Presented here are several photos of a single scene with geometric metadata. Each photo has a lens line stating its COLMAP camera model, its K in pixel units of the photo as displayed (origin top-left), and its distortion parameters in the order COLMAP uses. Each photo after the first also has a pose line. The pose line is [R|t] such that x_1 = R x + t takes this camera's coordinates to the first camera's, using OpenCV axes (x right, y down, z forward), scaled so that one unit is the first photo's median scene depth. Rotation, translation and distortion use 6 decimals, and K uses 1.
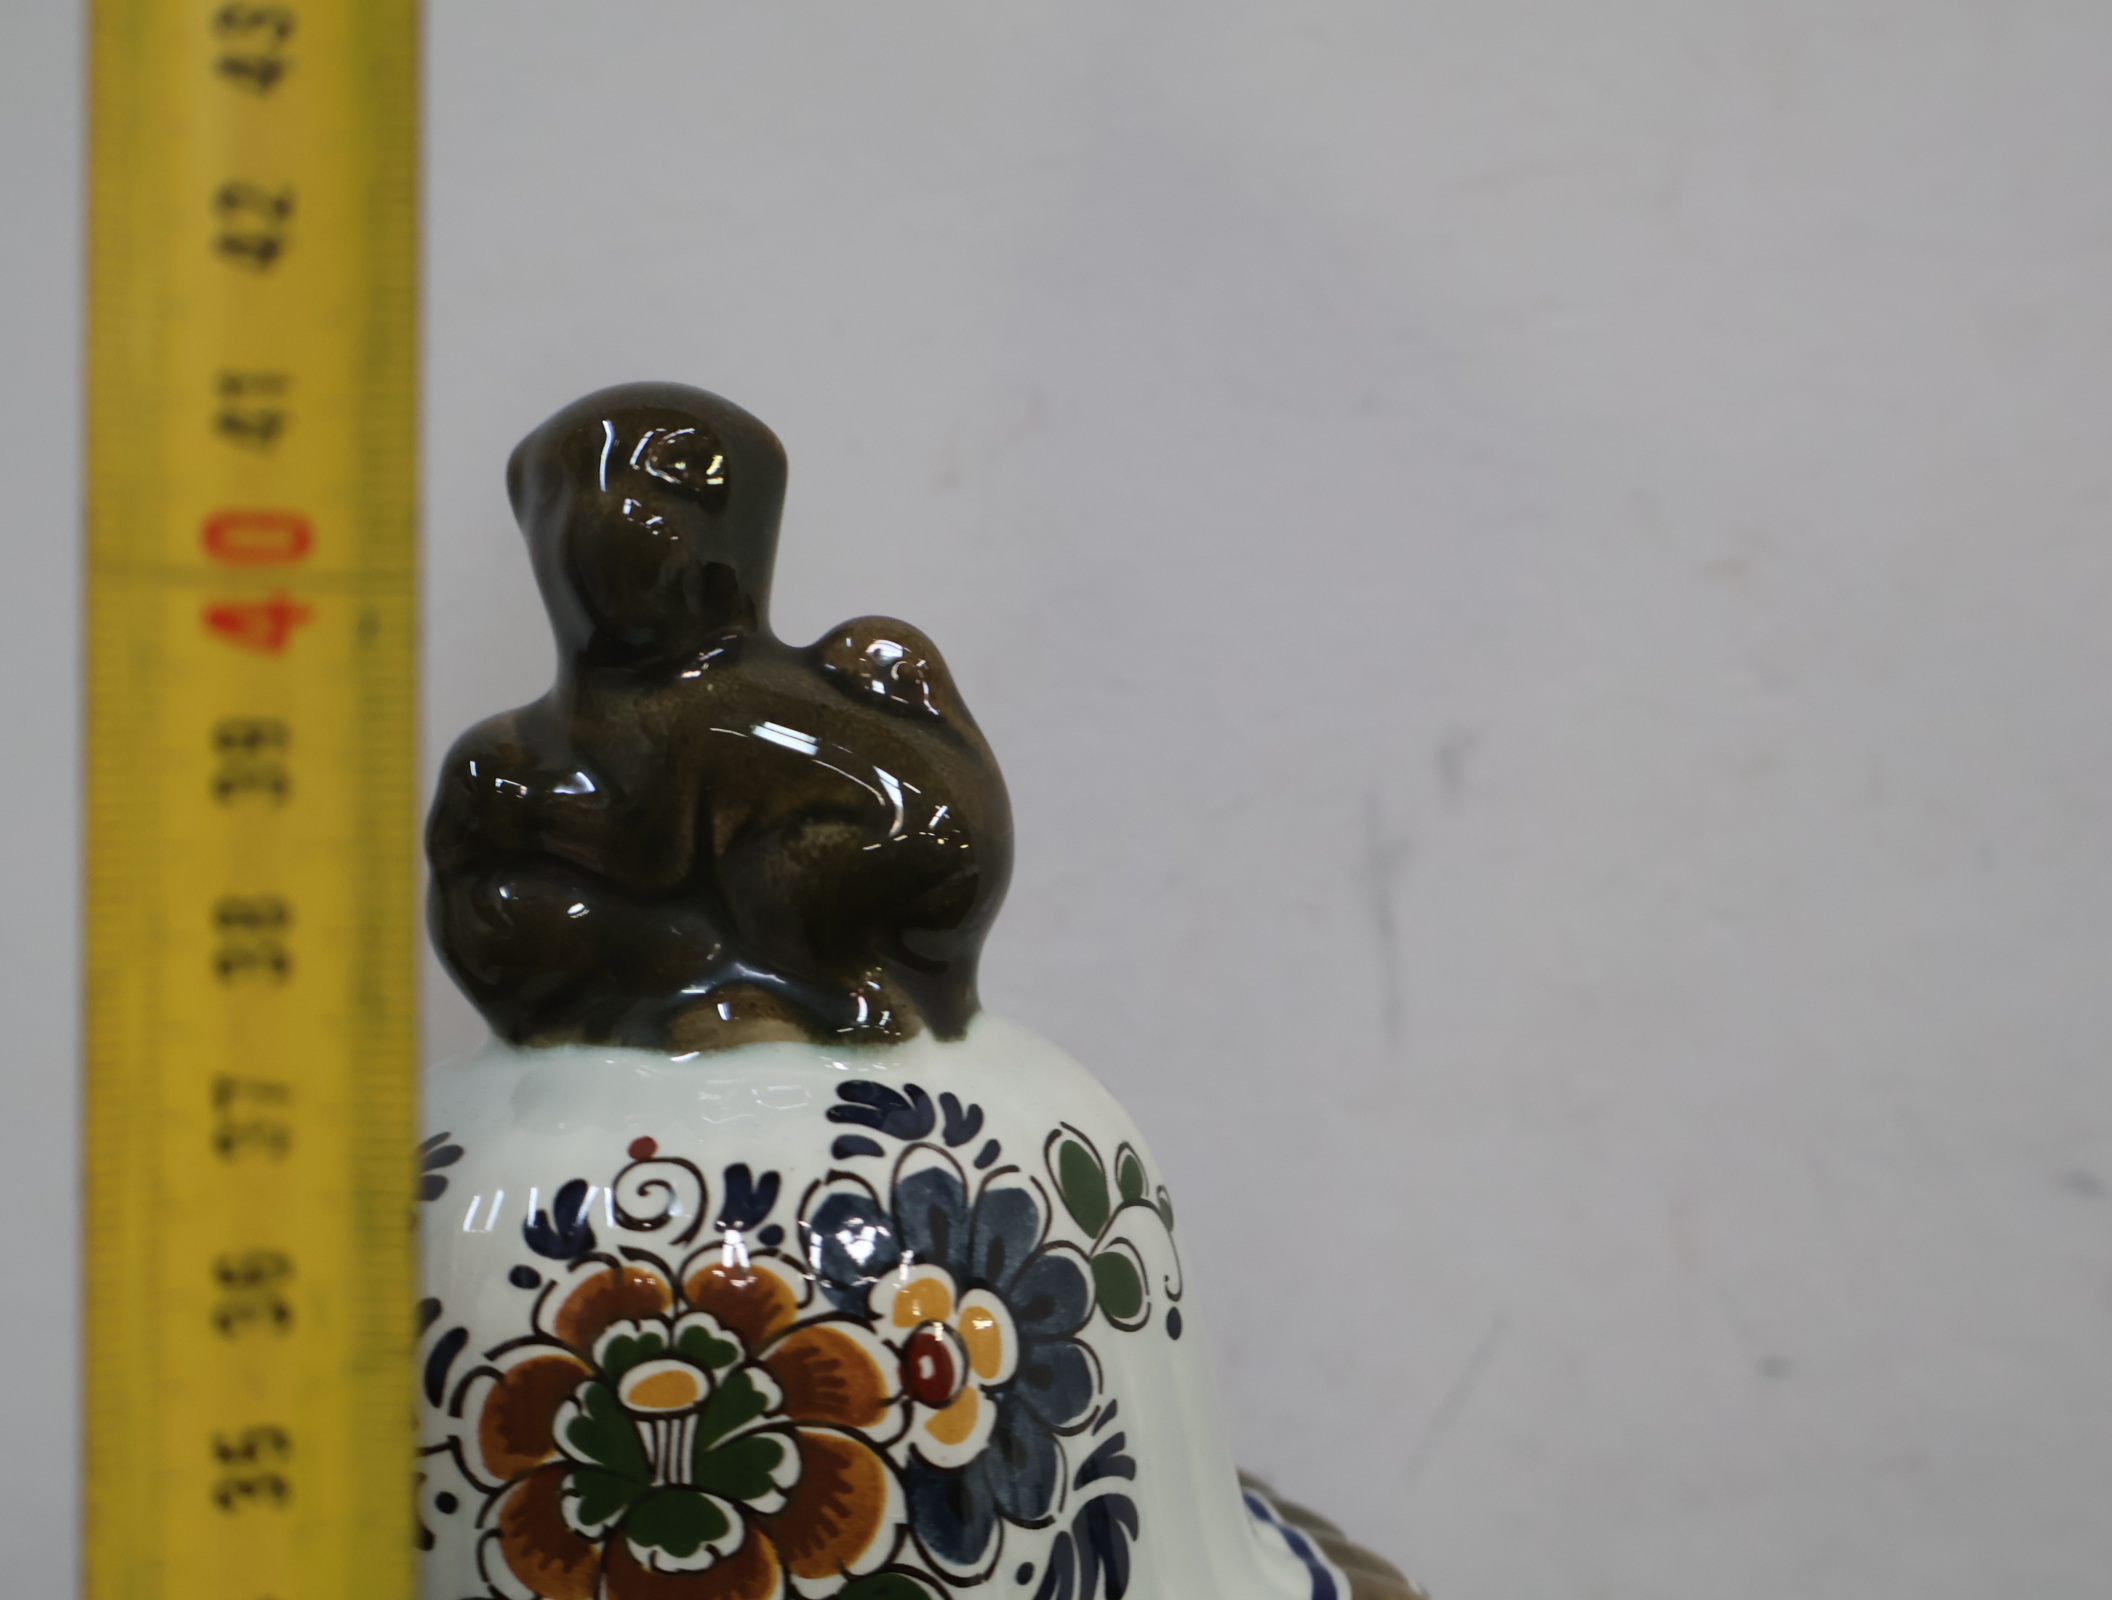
lens RADIAL K [[2418.1, 0, 1052.5], [0, 2418.1, 807.2], [0, 0, 1]] dist [0.018605, -0.012535]
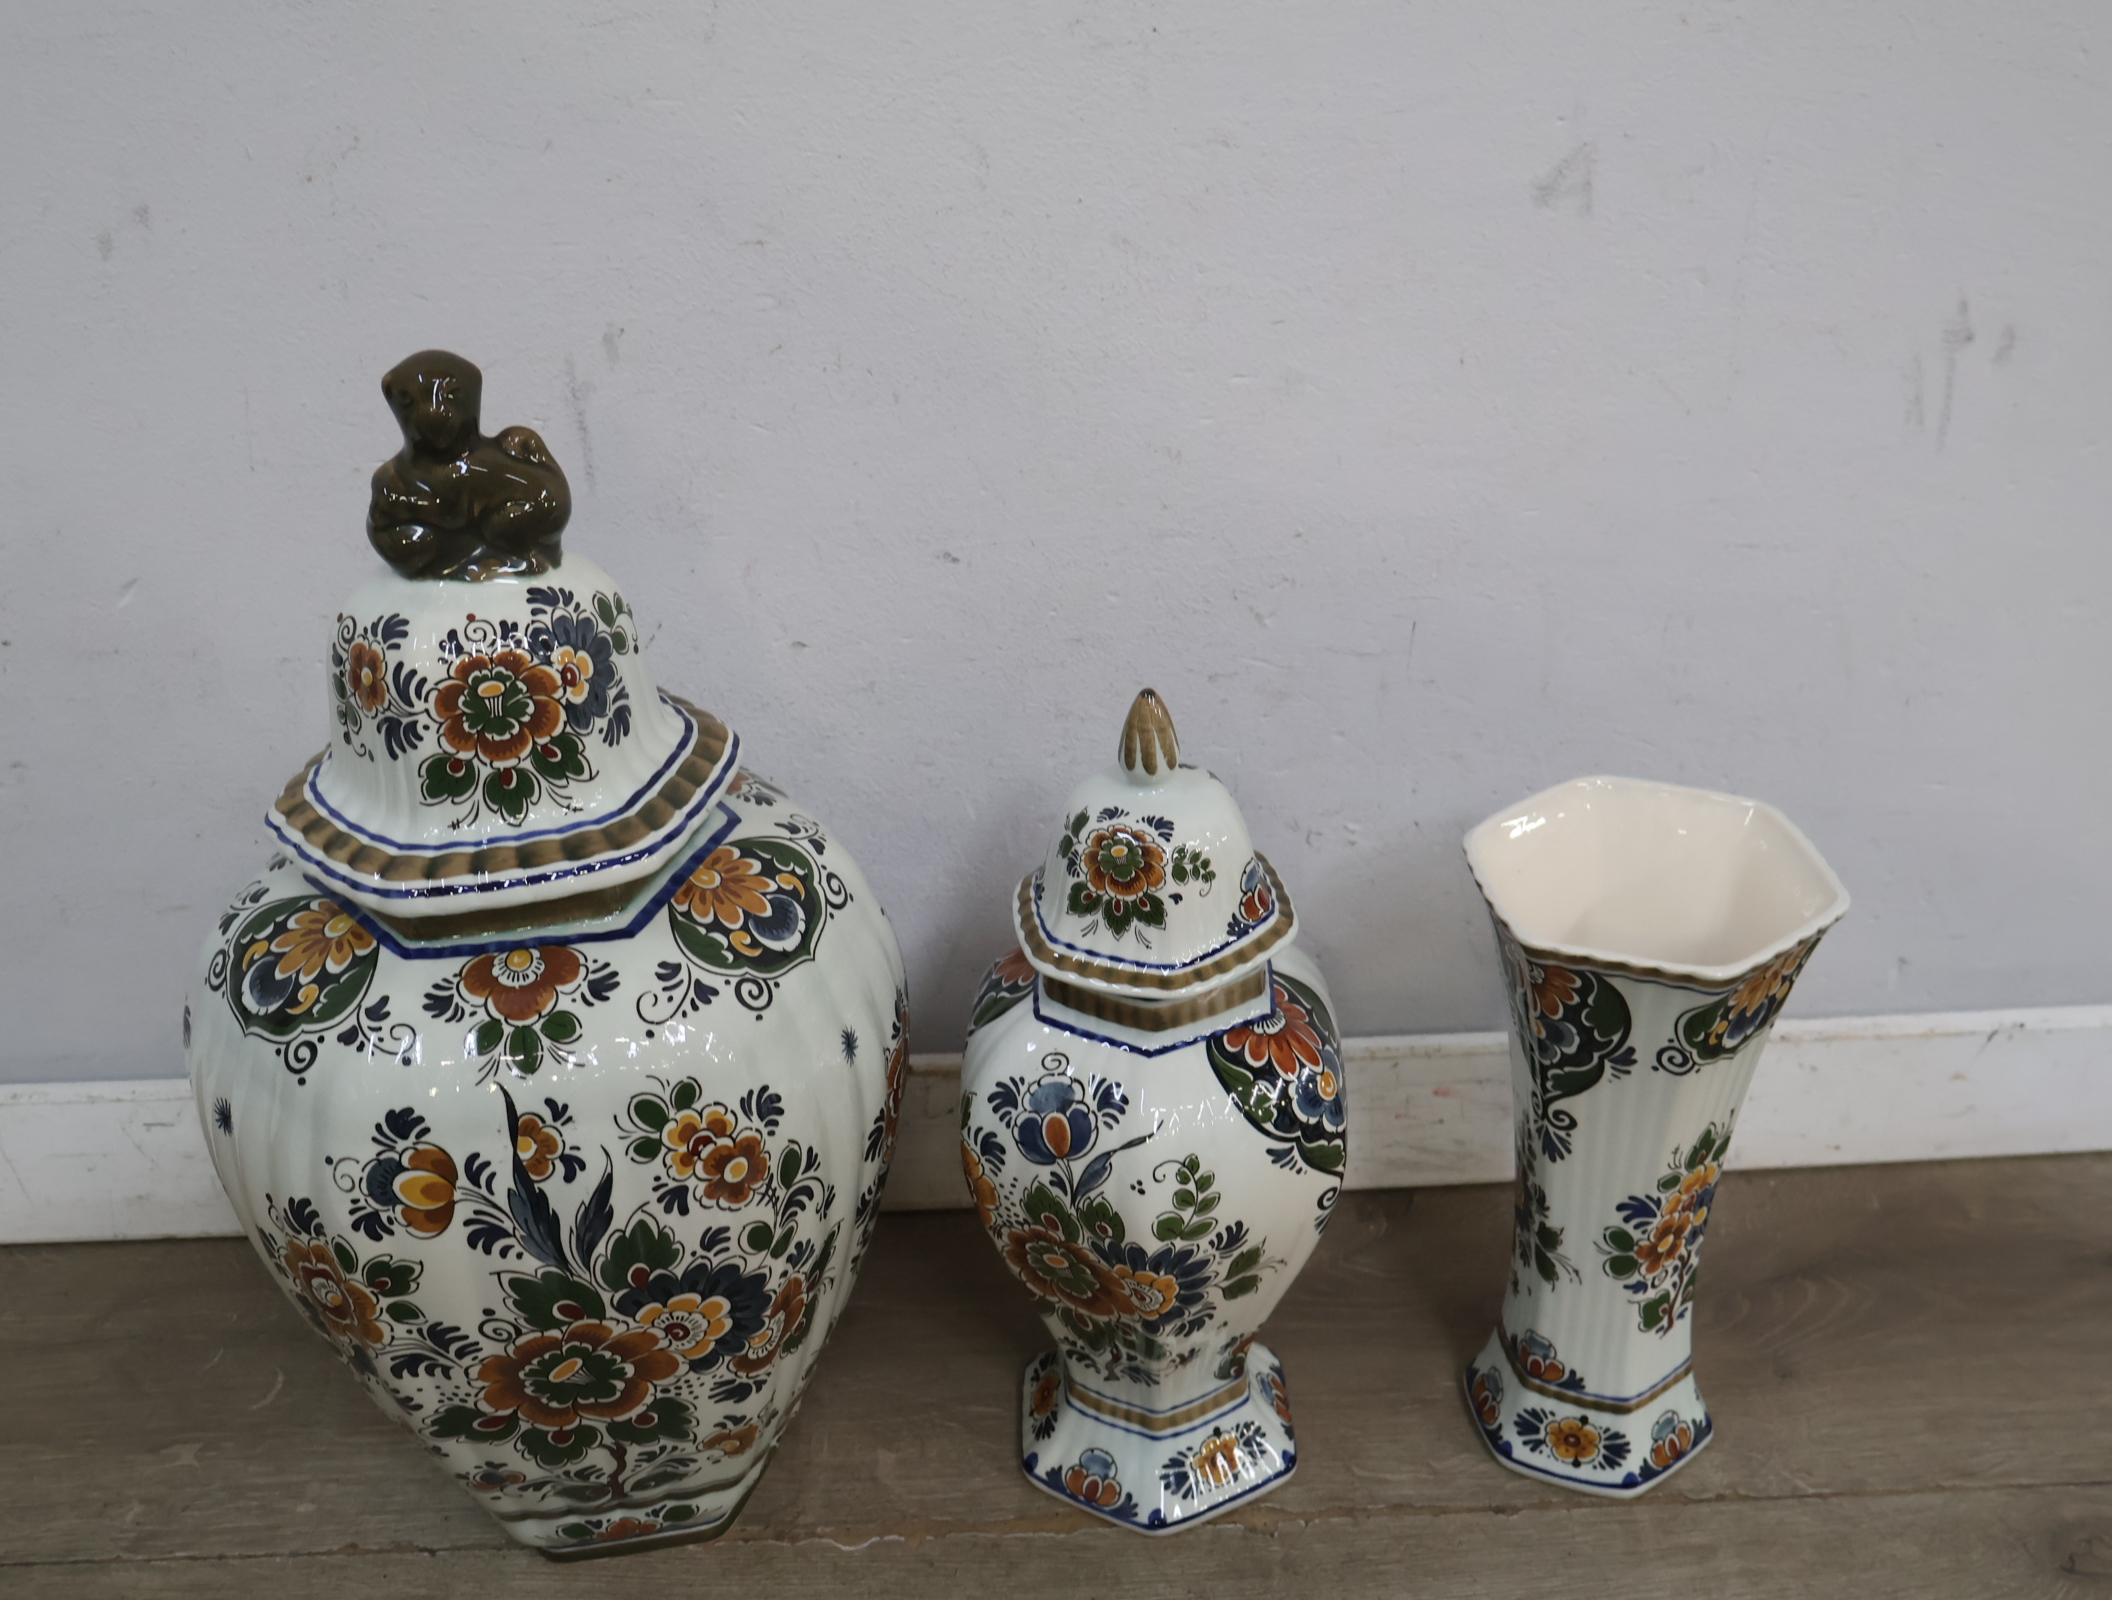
lens RADIAL K [[2409.0, 0, 1056.0], [0, 2409.0, 807.7], [0, 0, 1]] dist [0.013486, -0.008339]
pose [[0.959346, -0.104649, 0.262113, -0.300446], [0.004100, 0.933786, 0.357809, -0.794617], [-0.282202, -0.342188, 0.896253, -2.259187]]
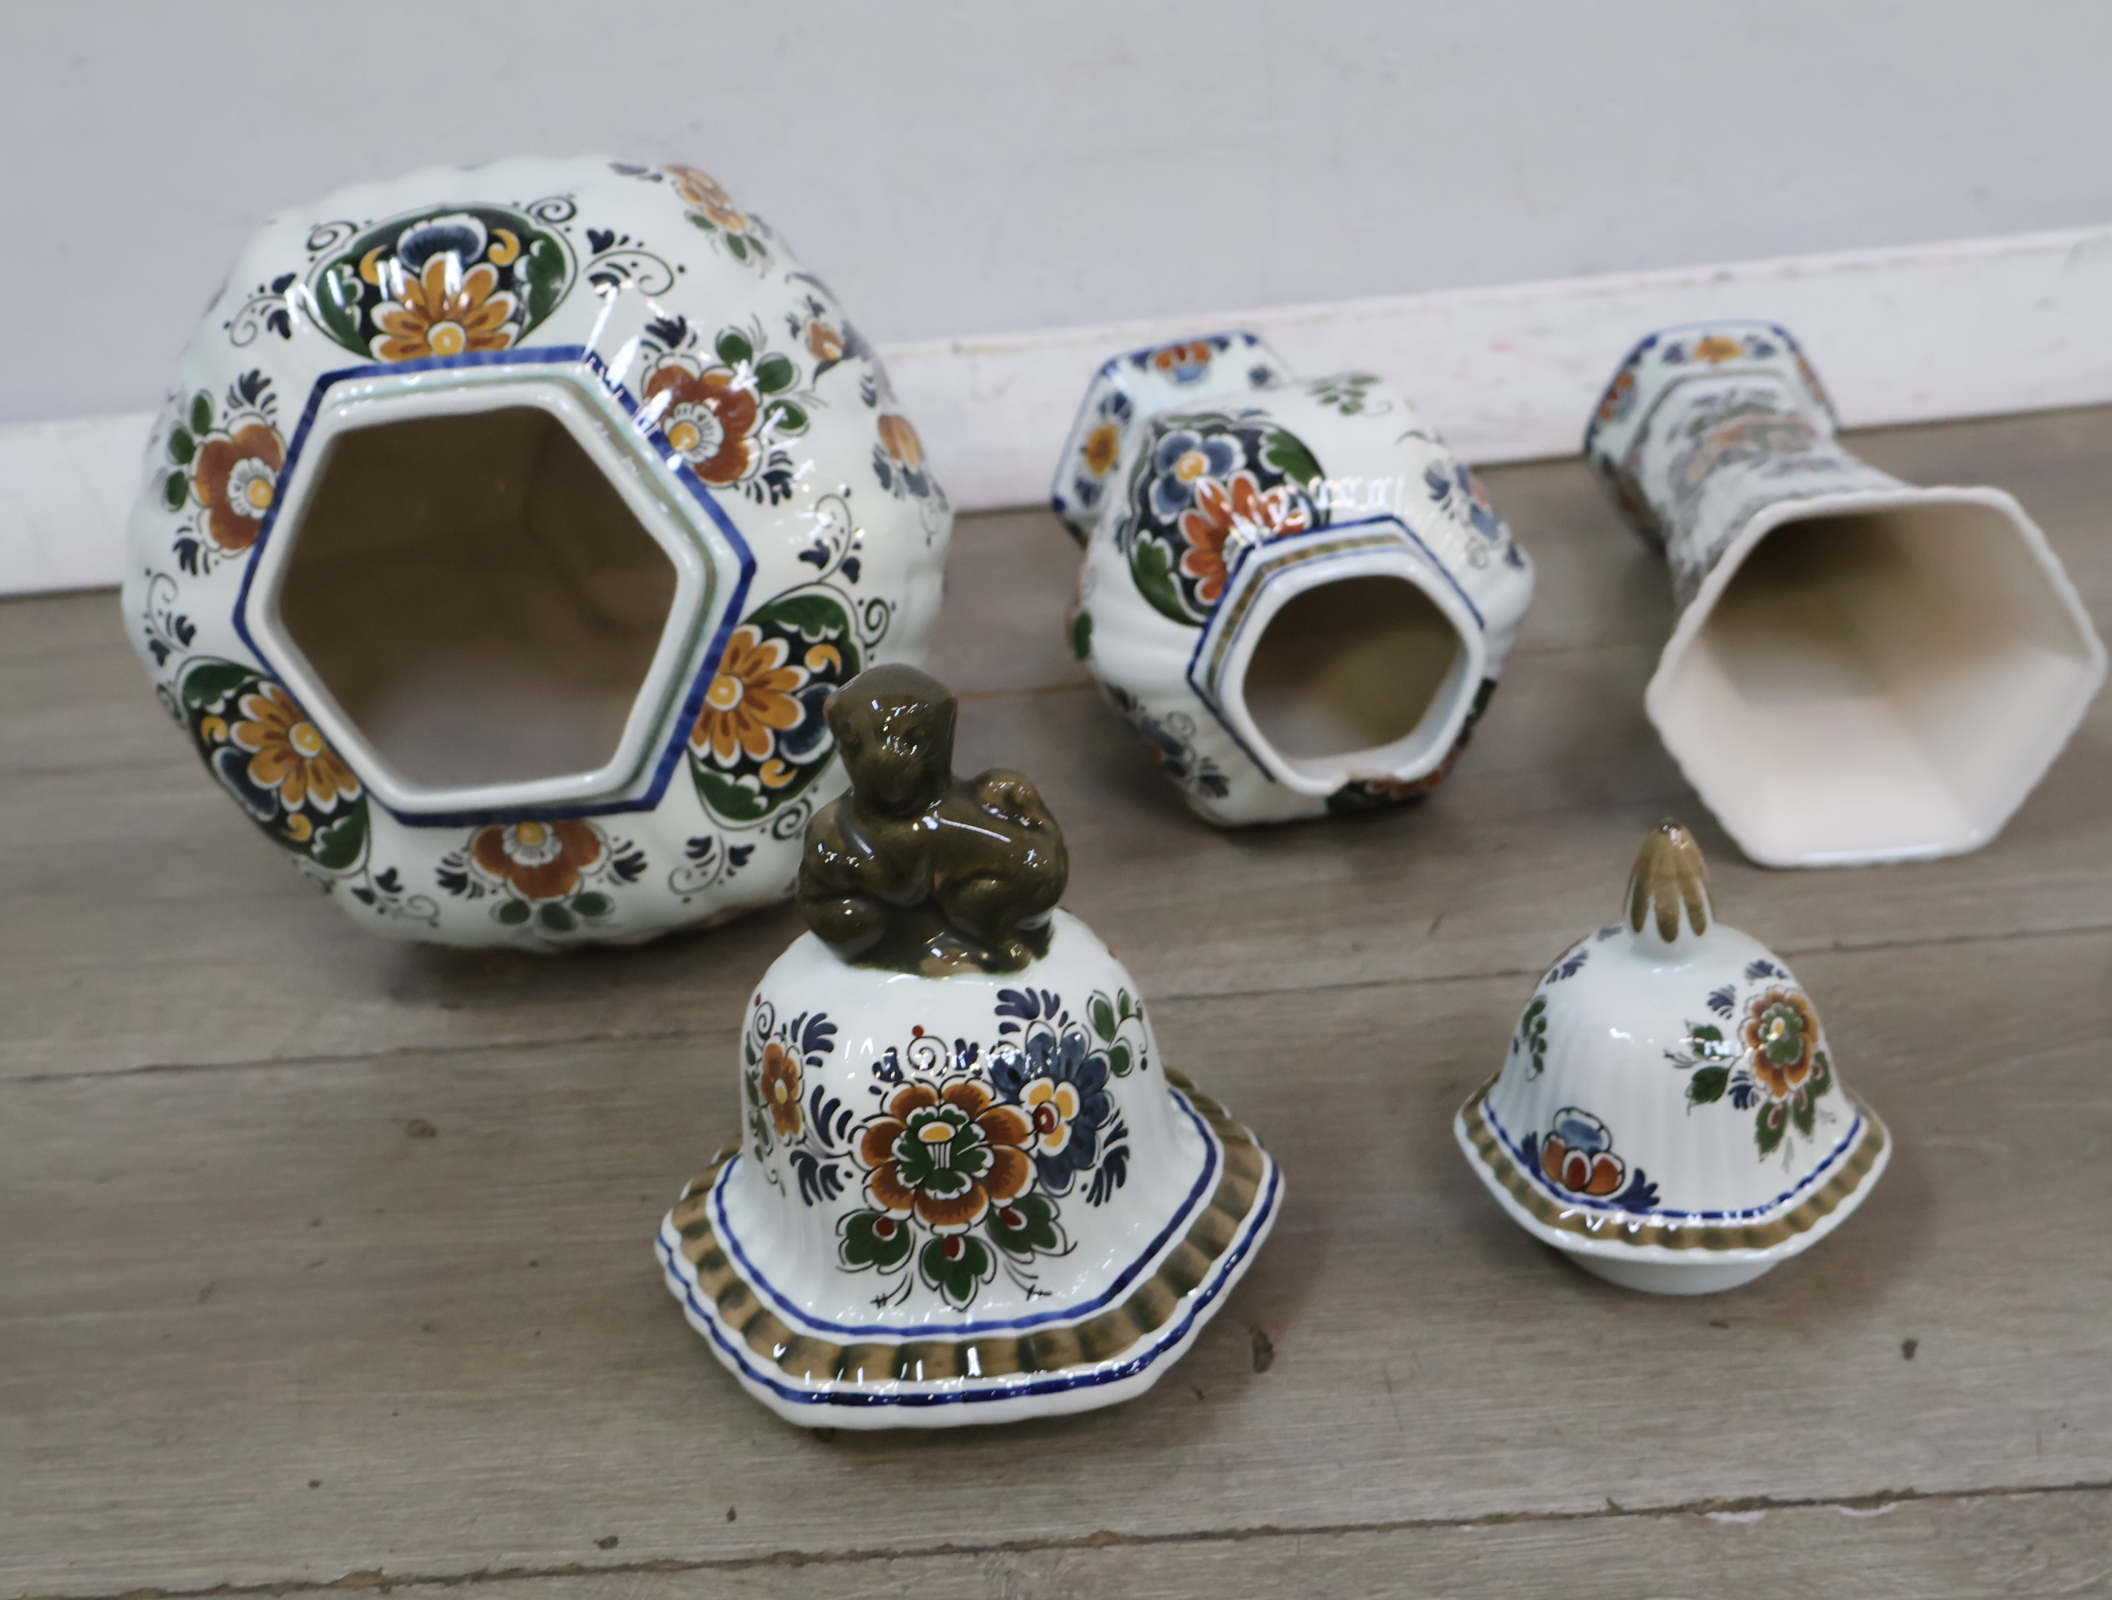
lens RADIAL K [[2418.1, 0, 1052.5], [0, 2418.1, 807.2], [0, 0, 1]] dist [0.018605, -0.012535]
pose [[0.999429, -0.029516, 0.016448, -0.073796], [0.021787, 0.934992, 0.353998, -0.921514], [-0.025827, -0.353437, 0.935102, -1.159207]]
